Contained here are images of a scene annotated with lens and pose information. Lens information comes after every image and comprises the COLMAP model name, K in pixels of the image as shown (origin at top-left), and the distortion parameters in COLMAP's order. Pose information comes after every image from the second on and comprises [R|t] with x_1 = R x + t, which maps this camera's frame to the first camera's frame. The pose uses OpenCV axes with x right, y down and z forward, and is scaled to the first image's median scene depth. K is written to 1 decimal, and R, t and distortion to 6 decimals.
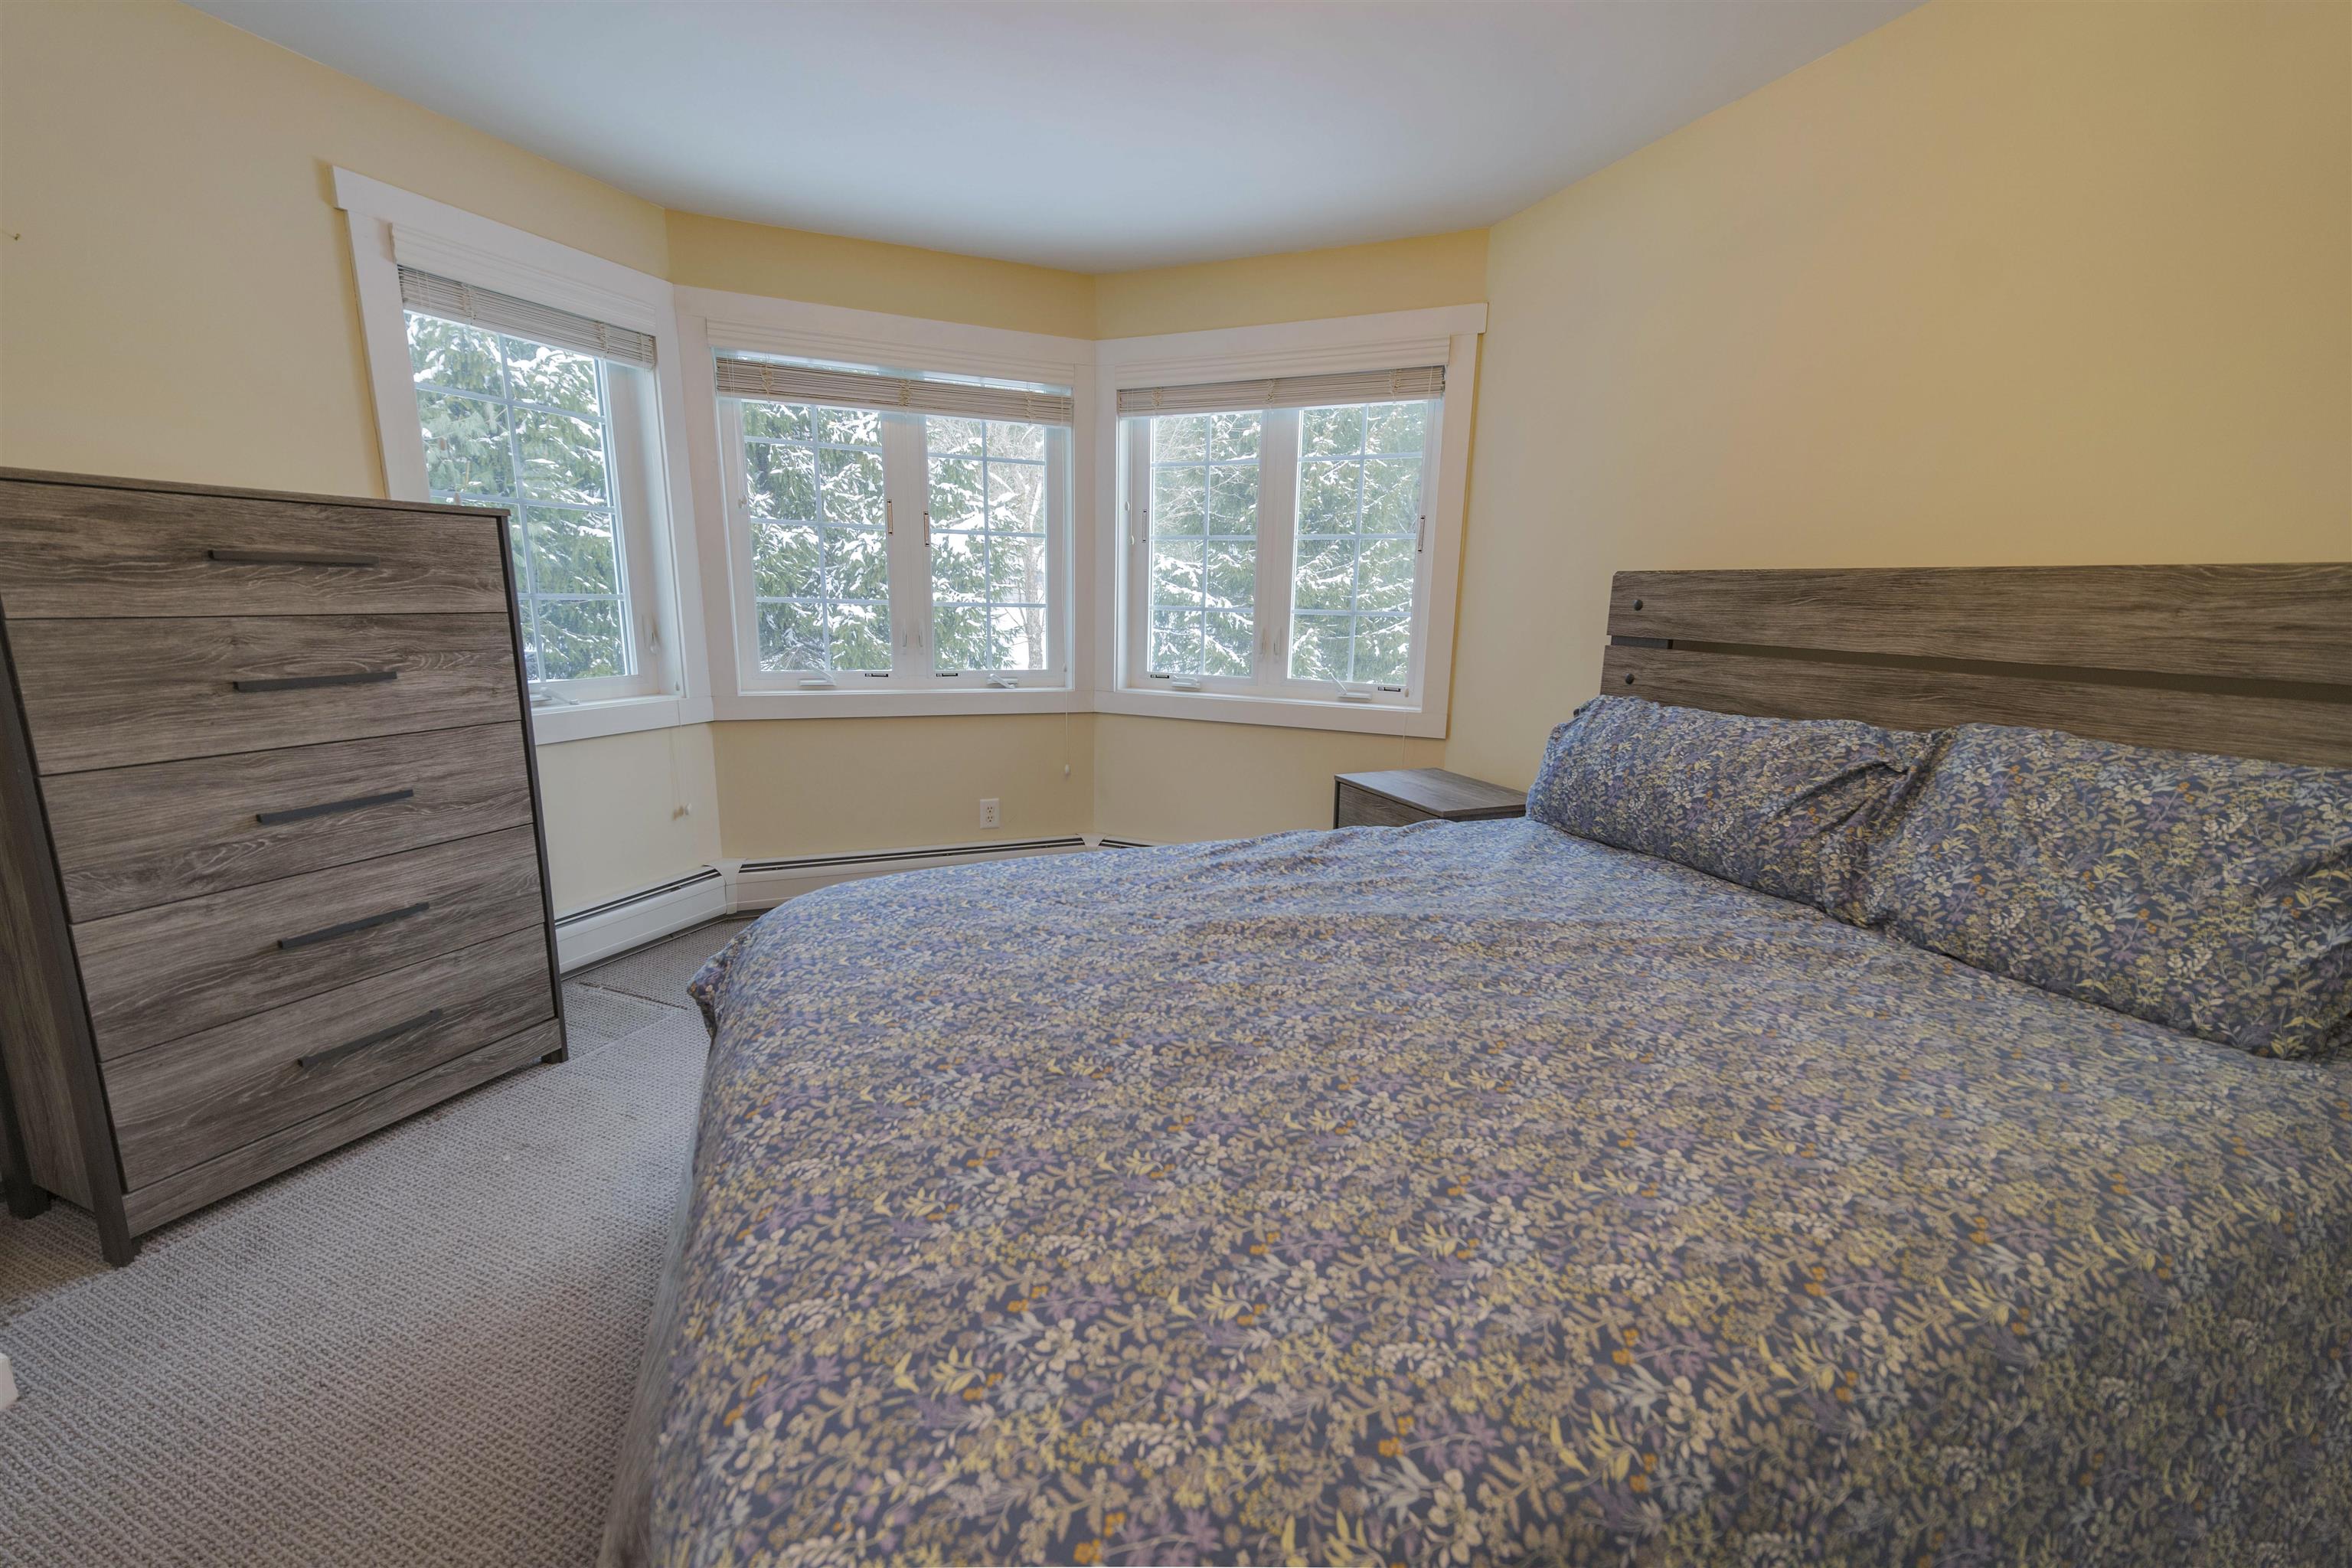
lens RADIAL K [[951.4, 0, 1169.2], [0, 951.4, 785.1], [0, 0, 1]] dist [0.036613, -0.005606]
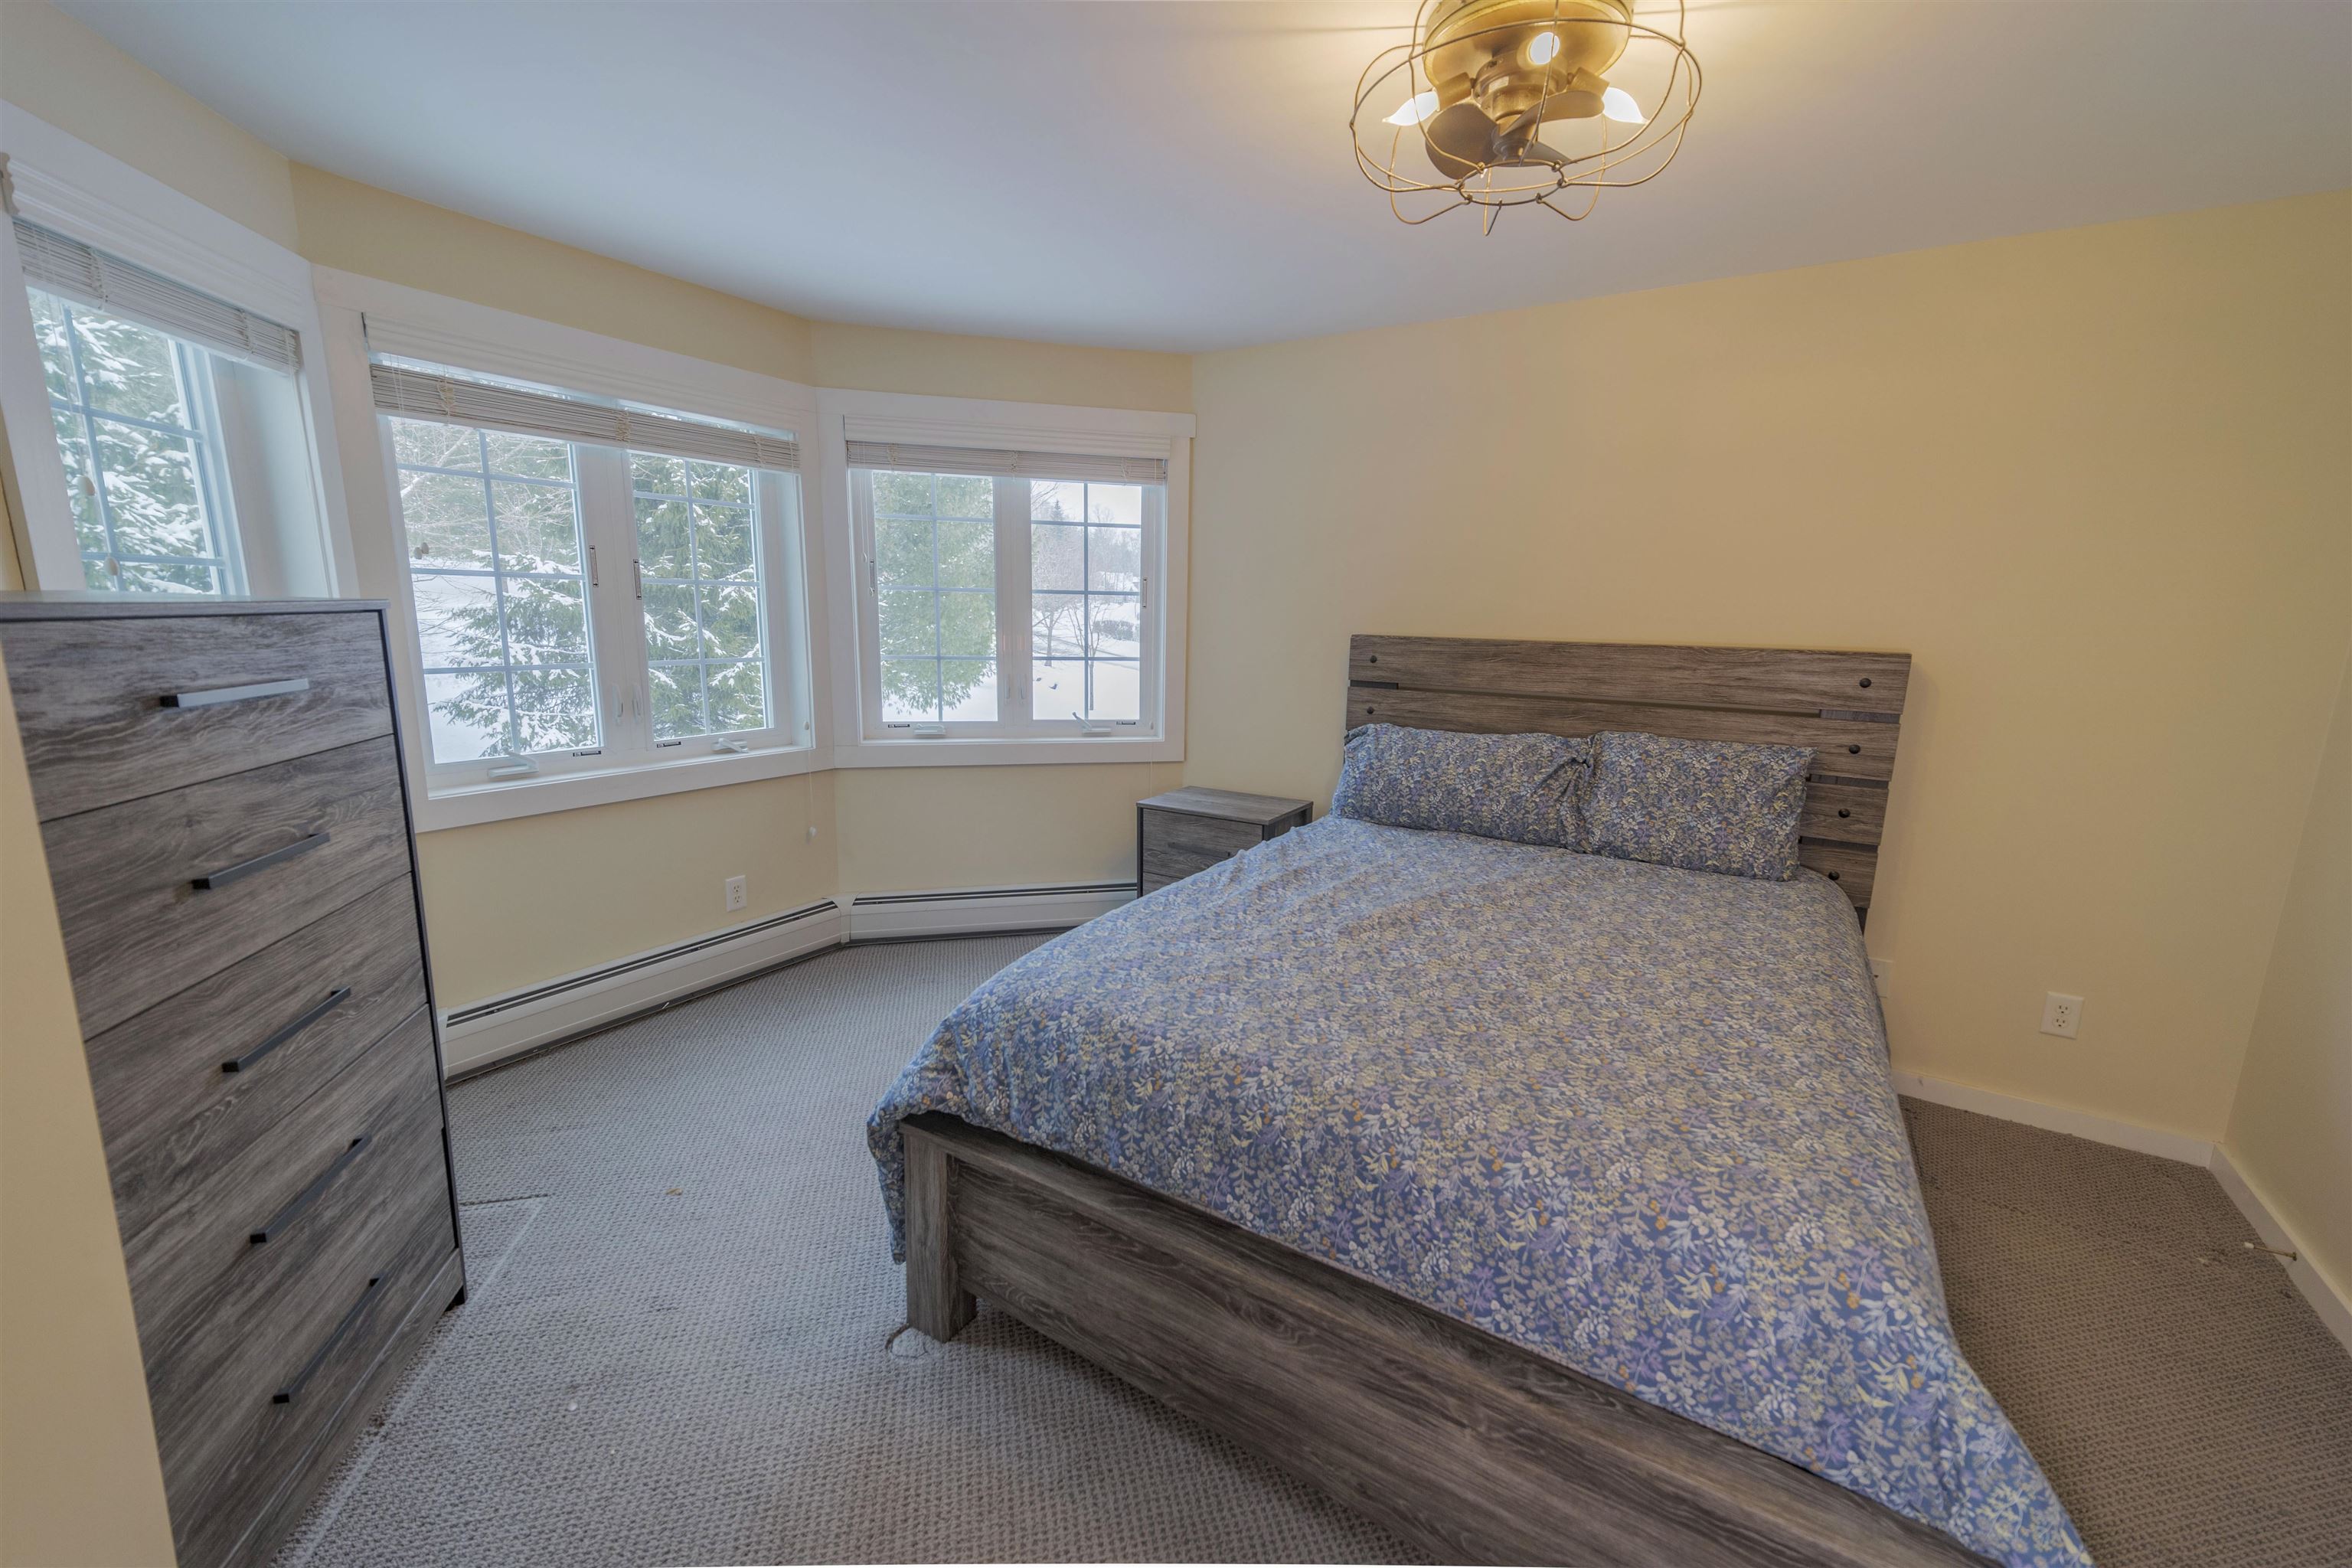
lens RADIAL K [[951.4, 0, 1191.4], [0, 951.4, 784.3], [0, 0, 1]] dist [0.036613, -0.005606]
pose [[0.804249, -0.116141, 0.582833, -0.802138], [0.119286, 0.992307, 0.033134, -0.113432], [-0.582198, 0.042875, 0.811916, 0.020380]]
